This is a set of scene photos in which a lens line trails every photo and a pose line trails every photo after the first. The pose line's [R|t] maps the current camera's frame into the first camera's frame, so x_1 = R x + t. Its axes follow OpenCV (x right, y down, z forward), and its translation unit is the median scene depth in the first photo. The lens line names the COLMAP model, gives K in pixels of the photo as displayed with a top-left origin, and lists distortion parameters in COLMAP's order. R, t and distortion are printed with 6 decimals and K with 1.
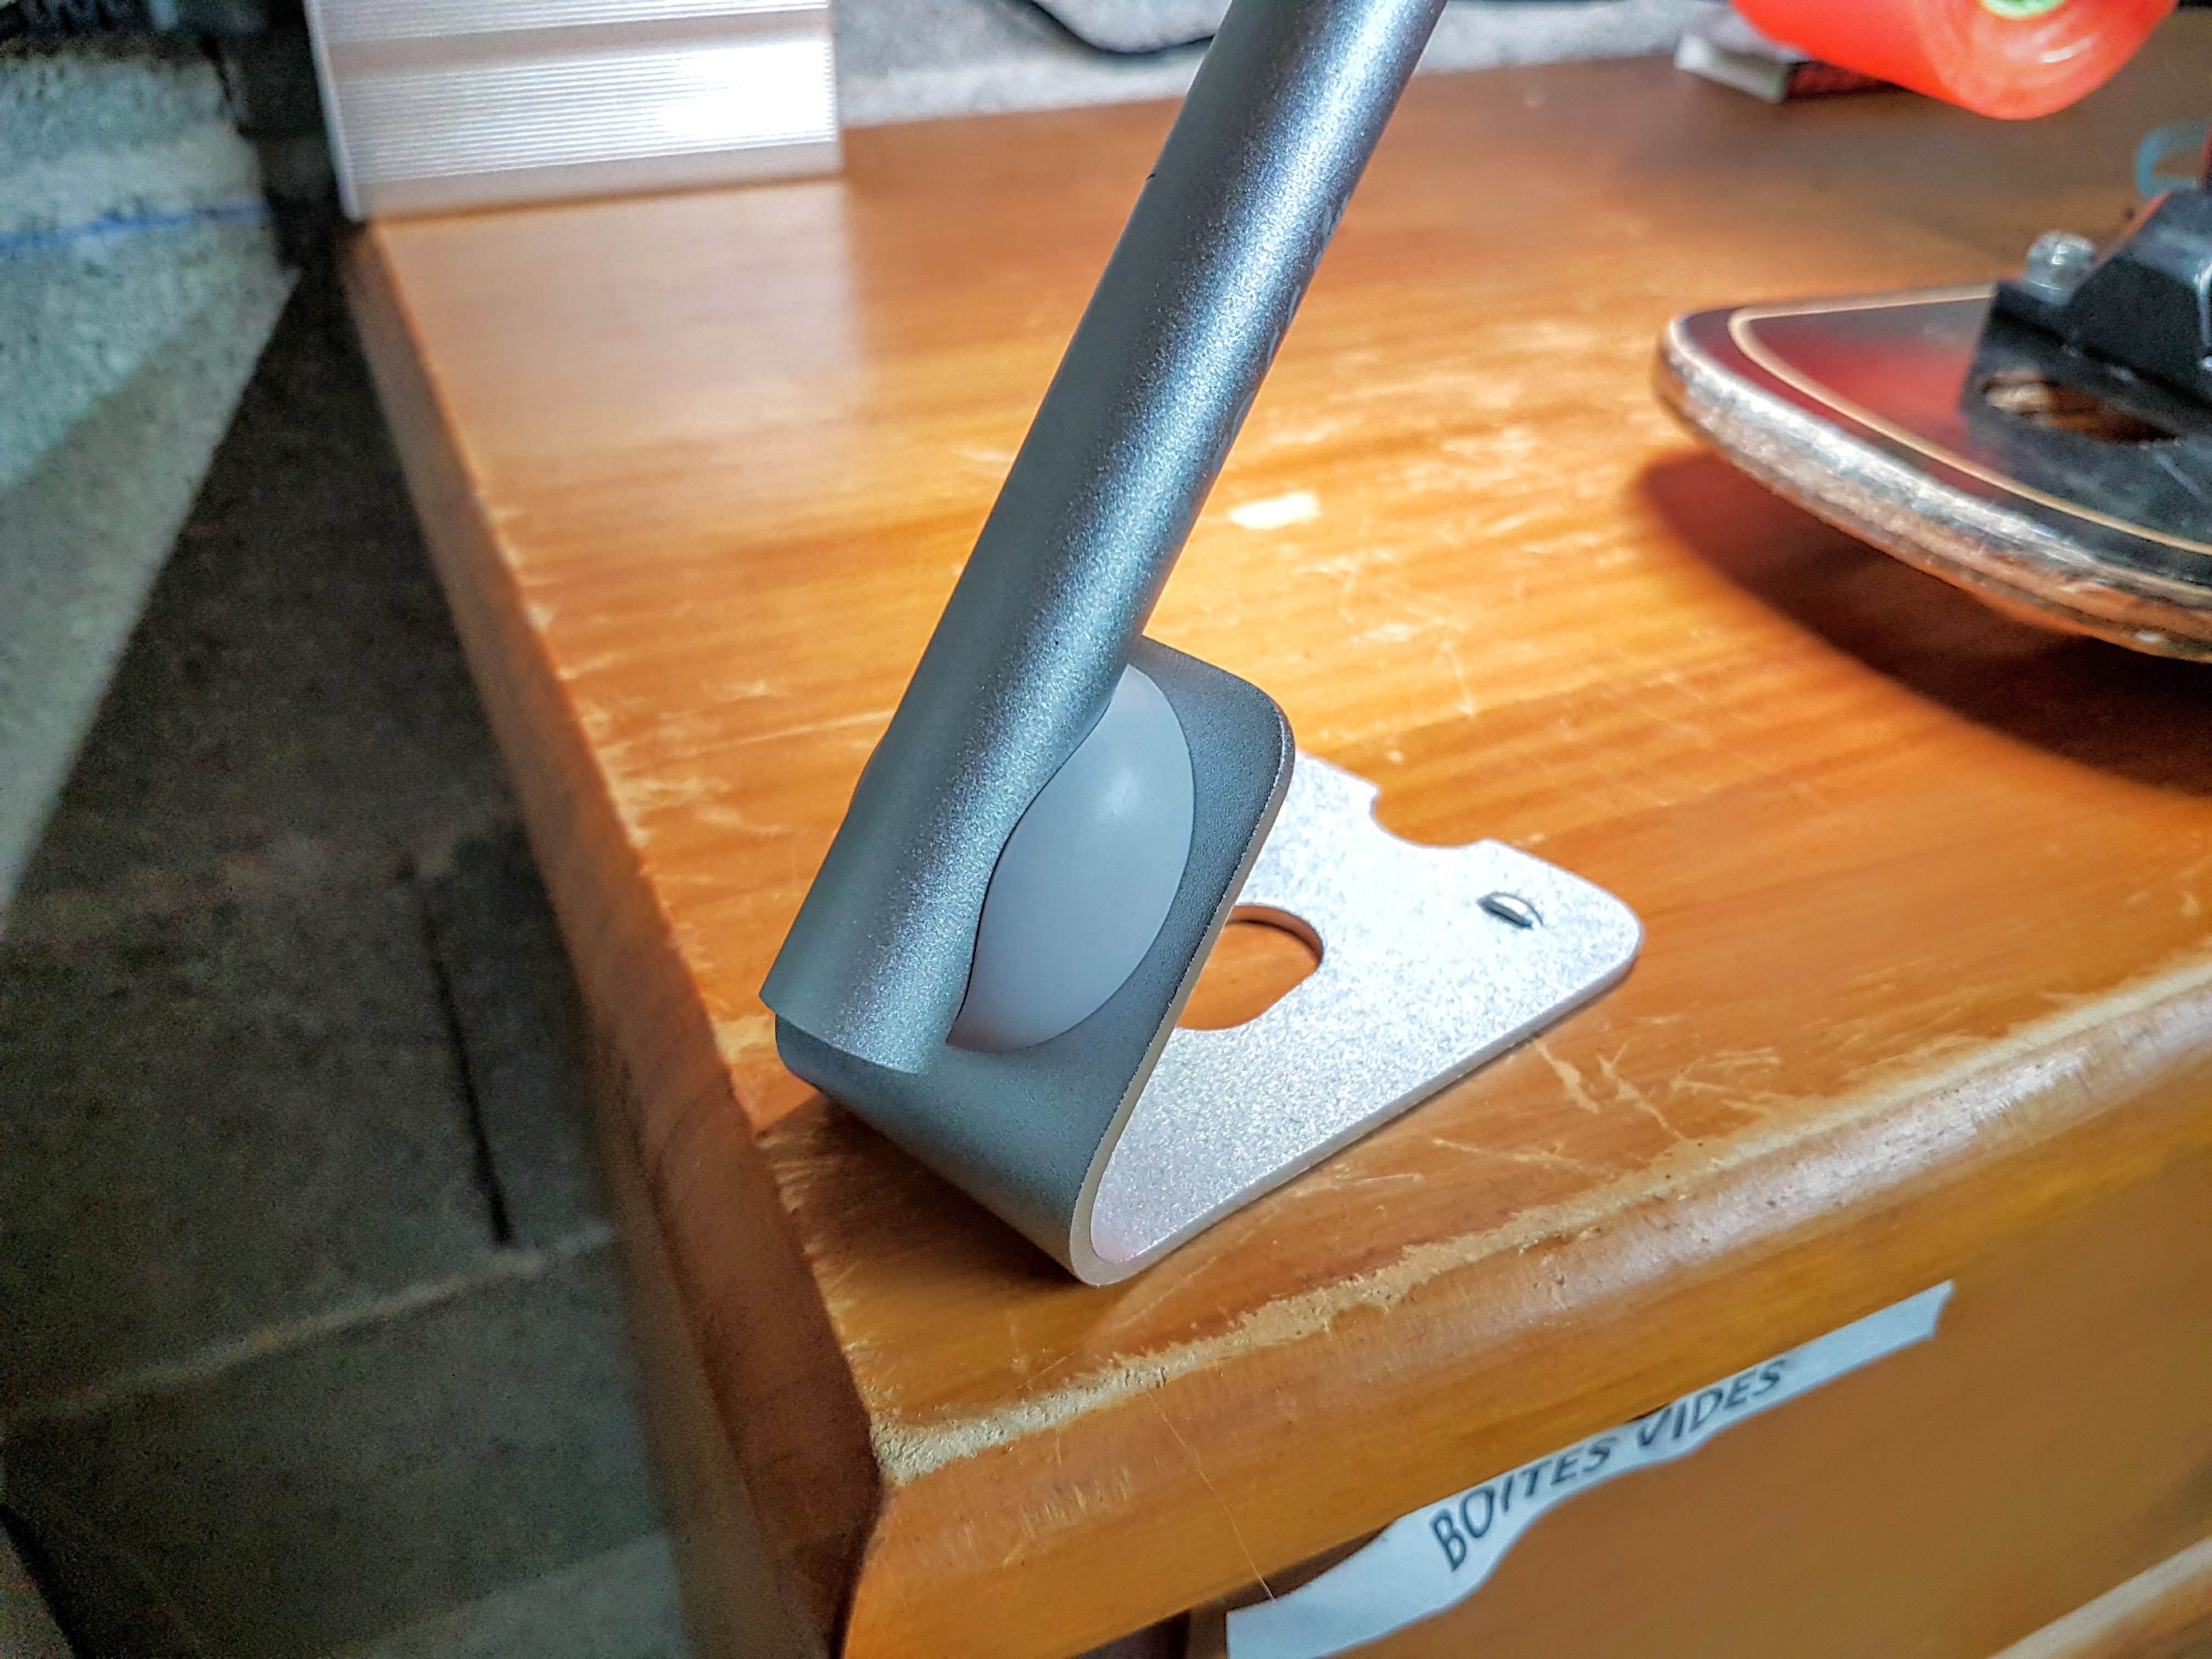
lens RADIAL K [[1718.1, 0, 1106.0], [0, 1718.1, 829.5], [0, 0, 1]] dist [0.093447, -0.236306]
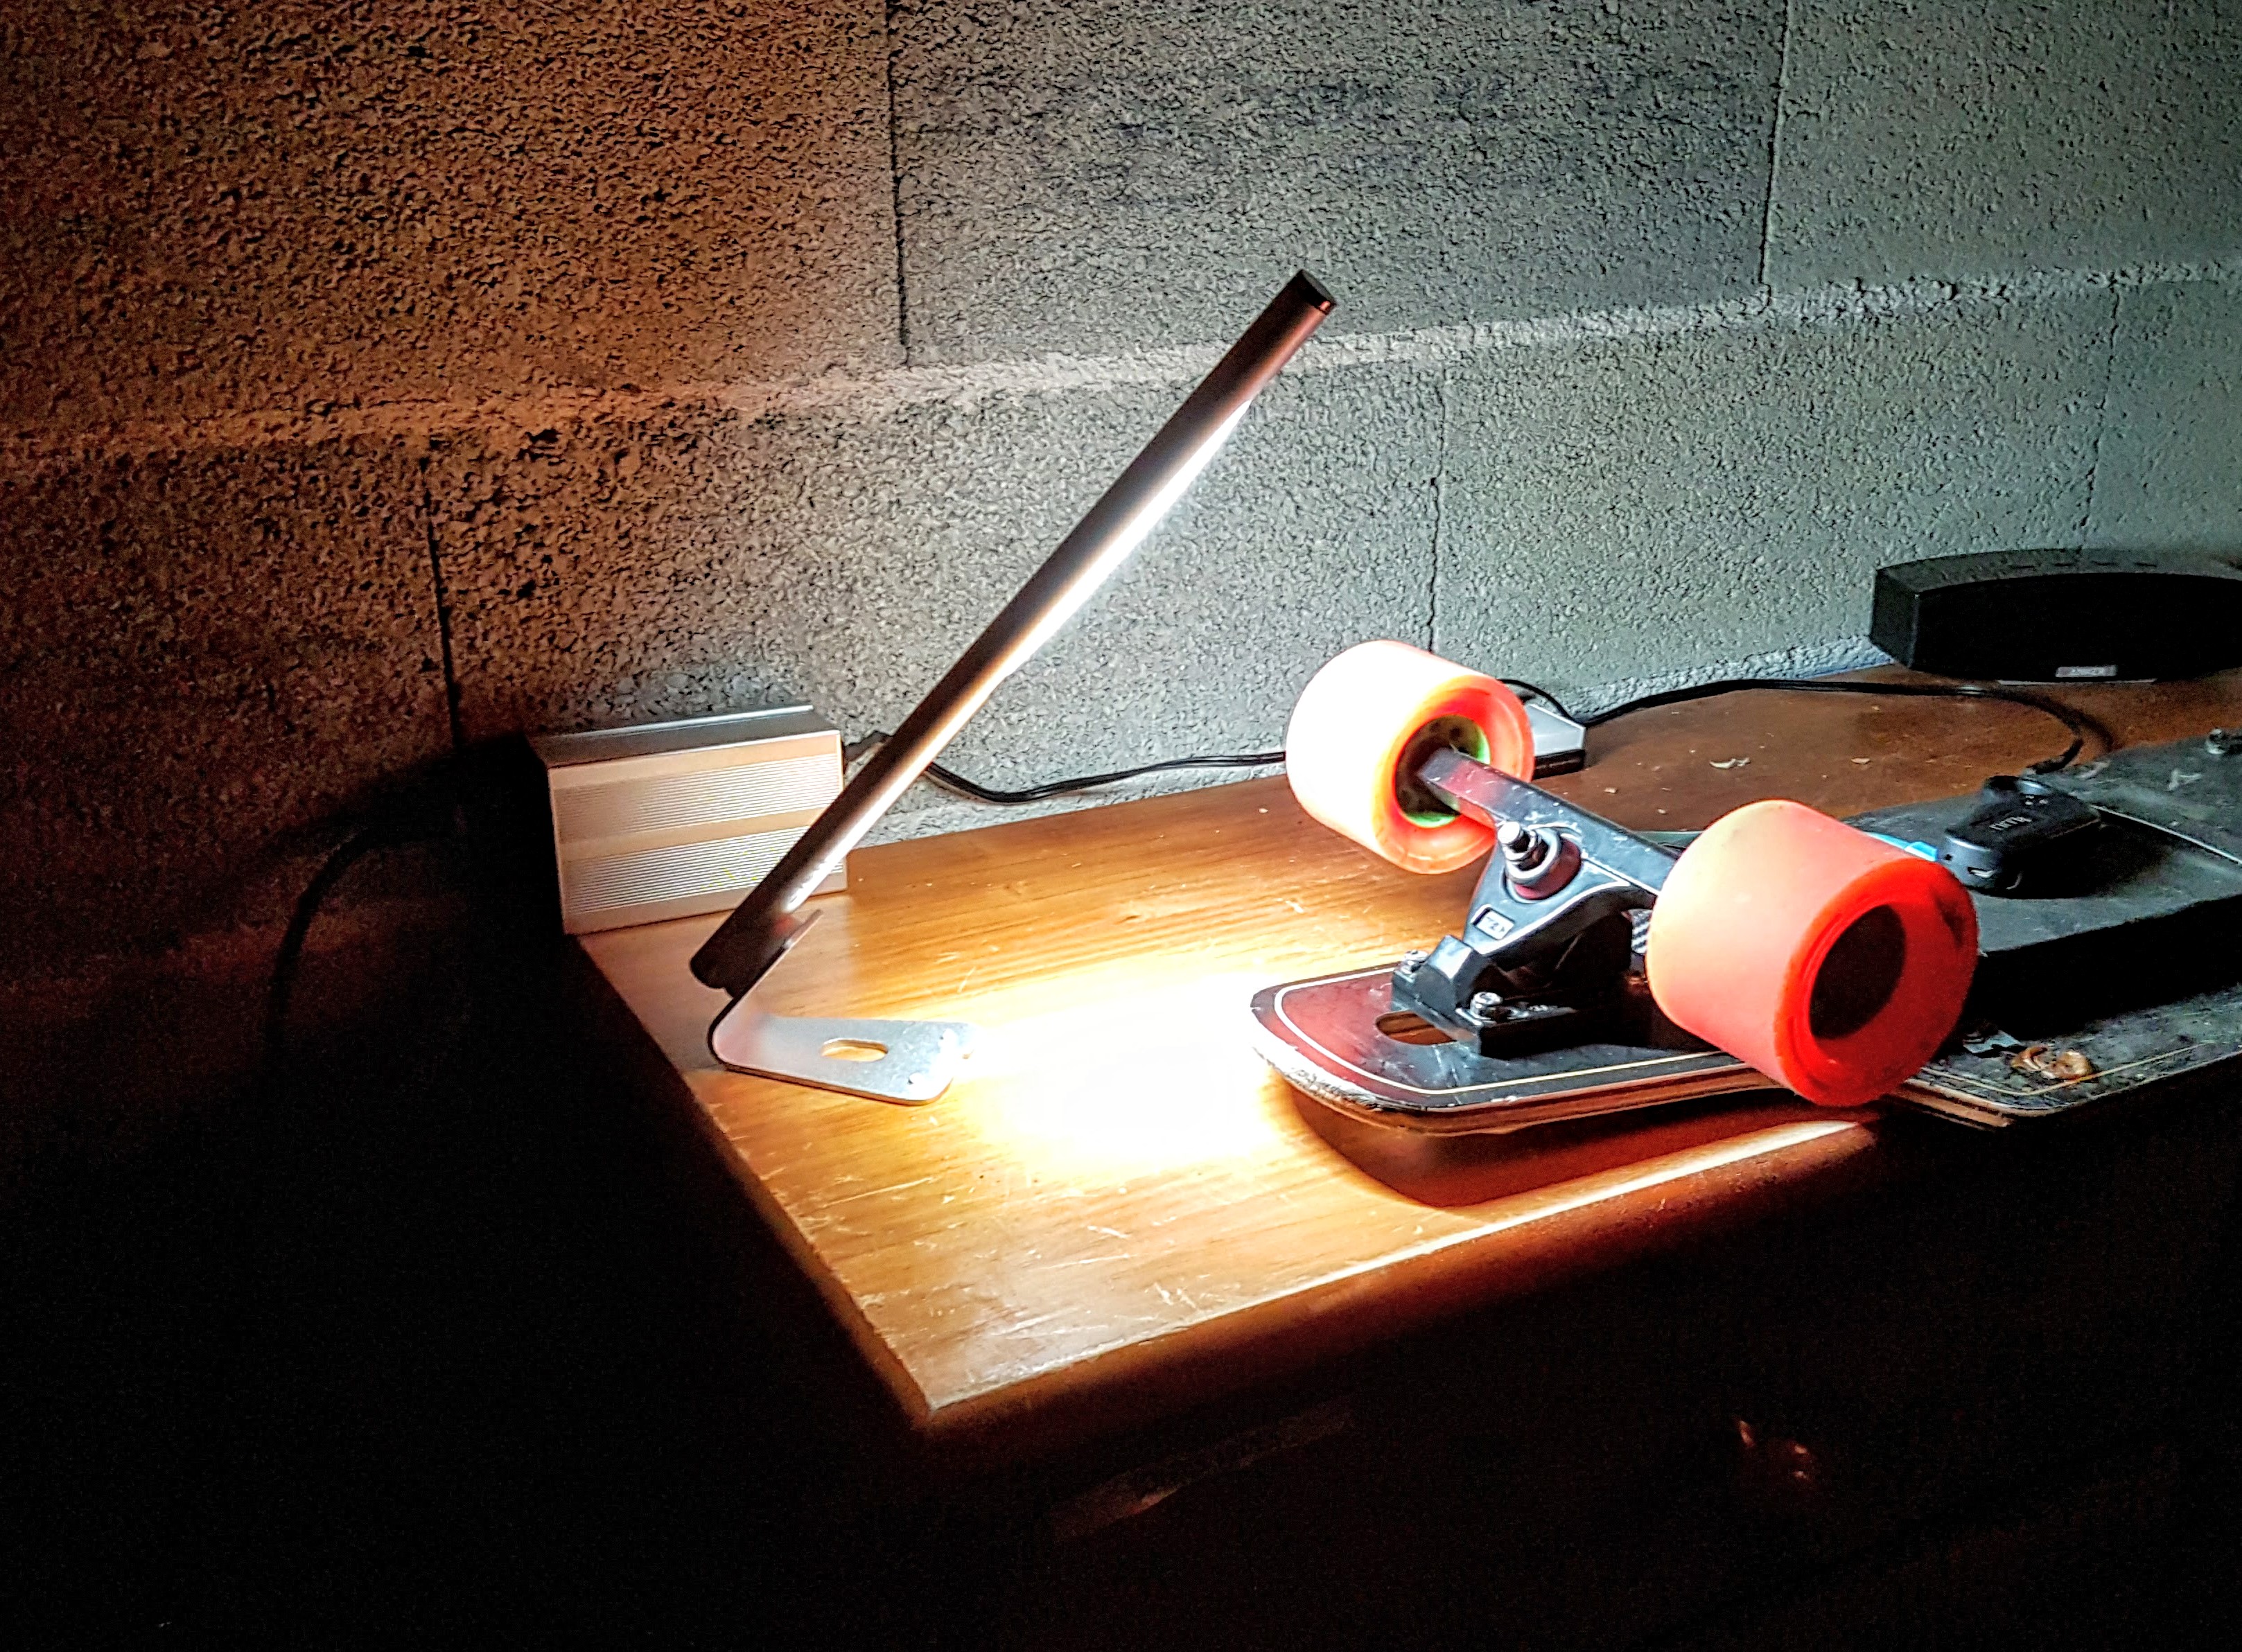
lens RADIAL K [[2101.9, 0, 1172.7], [0, 2101.9, 860.7], [0, 0, 1]] dist [0.293644, -0.427781]
pose [[0.997124, -0.038354, 0.065370, 0.069354], [0.053696, 0.966189, -0.252183, 0.281298], [-0.053487, 0.254968, 0.965469, -2.127014]]
